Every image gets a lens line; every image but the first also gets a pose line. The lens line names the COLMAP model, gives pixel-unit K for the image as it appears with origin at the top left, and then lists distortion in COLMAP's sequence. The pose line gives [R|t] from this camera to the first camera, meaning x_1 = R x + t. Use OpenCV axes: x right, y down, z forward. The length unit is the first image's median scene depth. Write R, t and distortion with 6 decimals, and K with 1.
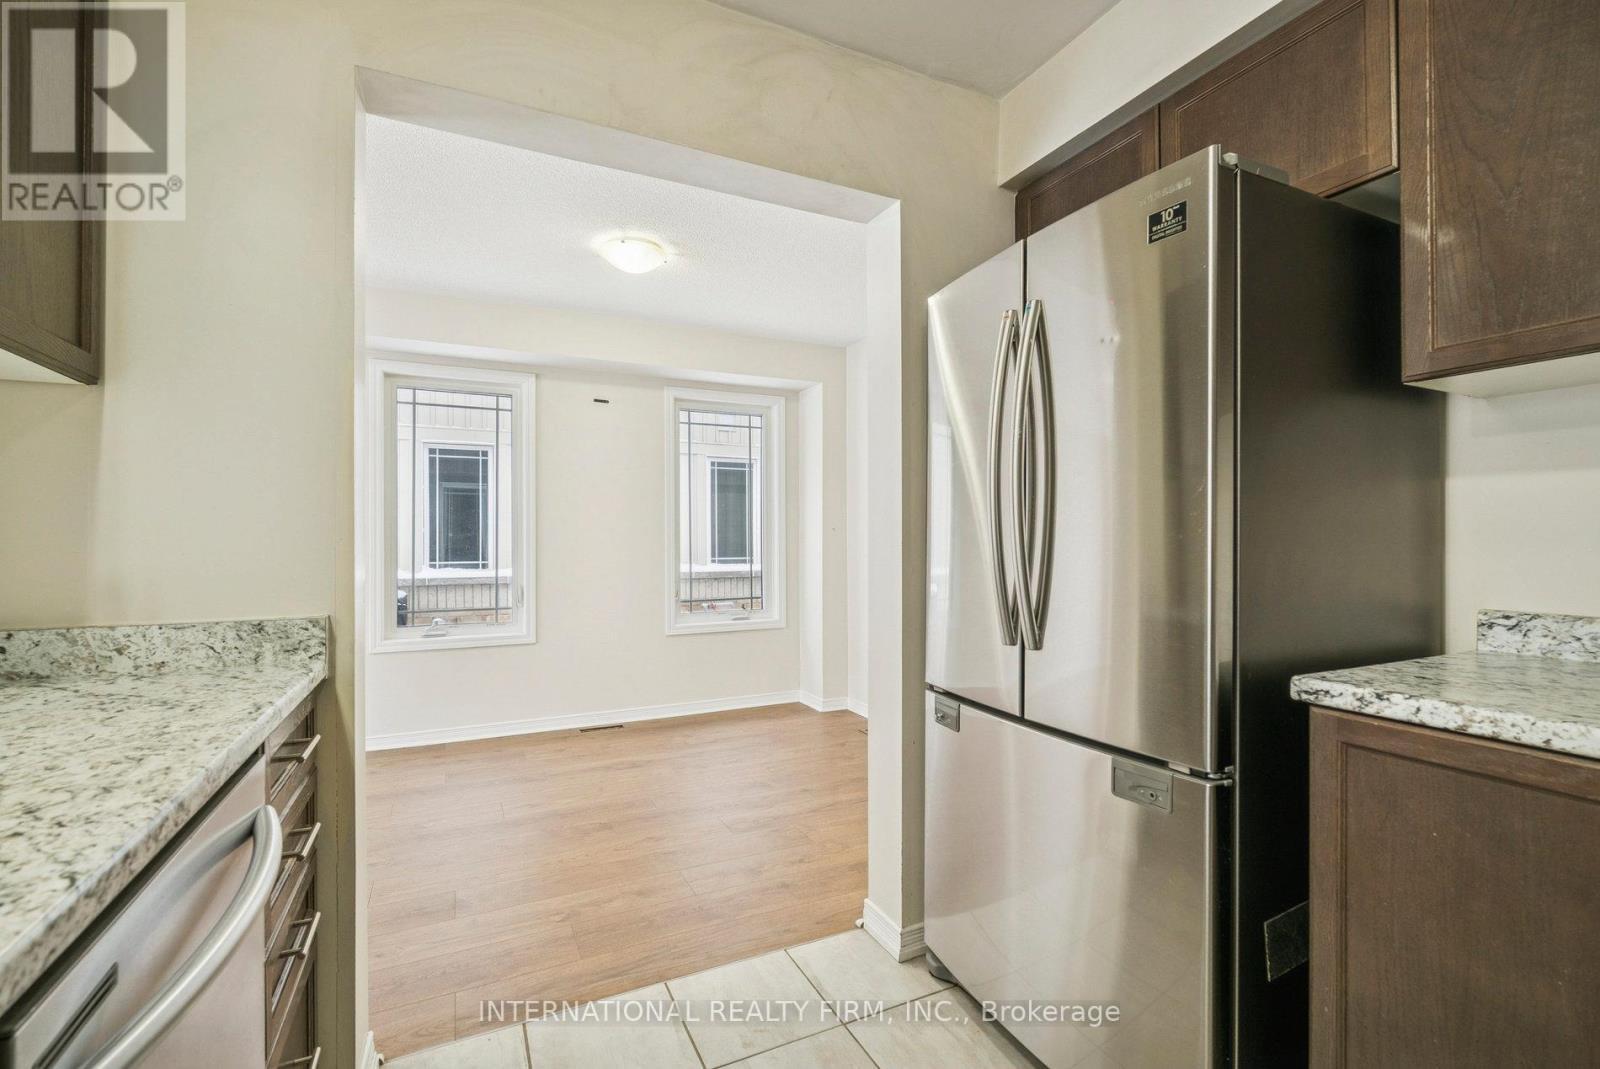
lens RADIAL K [[708.8, 0, 802.1], [0, 708.8, 538.2], [0, 0, 1]] dist [-0.003555, 0.000034]
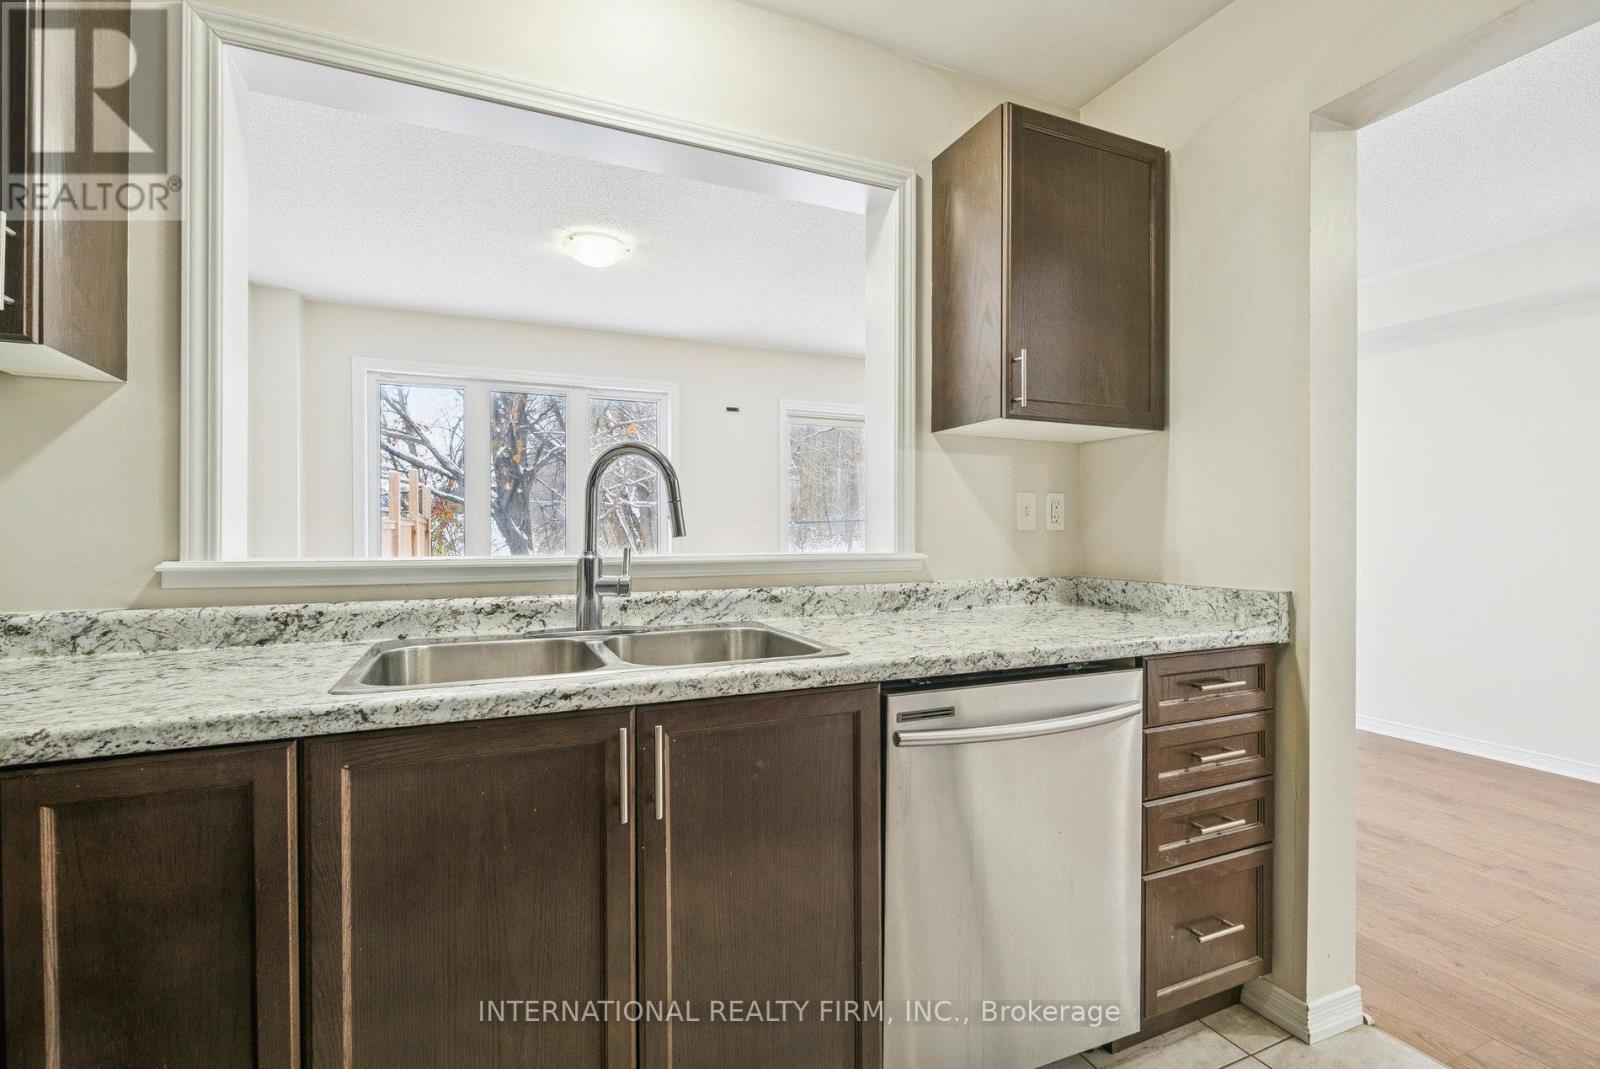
lens RADIAL K [[741.2, 0, 807.7], [0, 741.2, 533.0], [0, 0, 1]] dist [-0.002934, -0.000215]
pose [[-0.033628, 0.007202, -0.999408, 0.649191], [0.003143, 0.999970, 0.007100, -0.001100], [0.999429, -0.002902, -0.033650, 0.248513]]
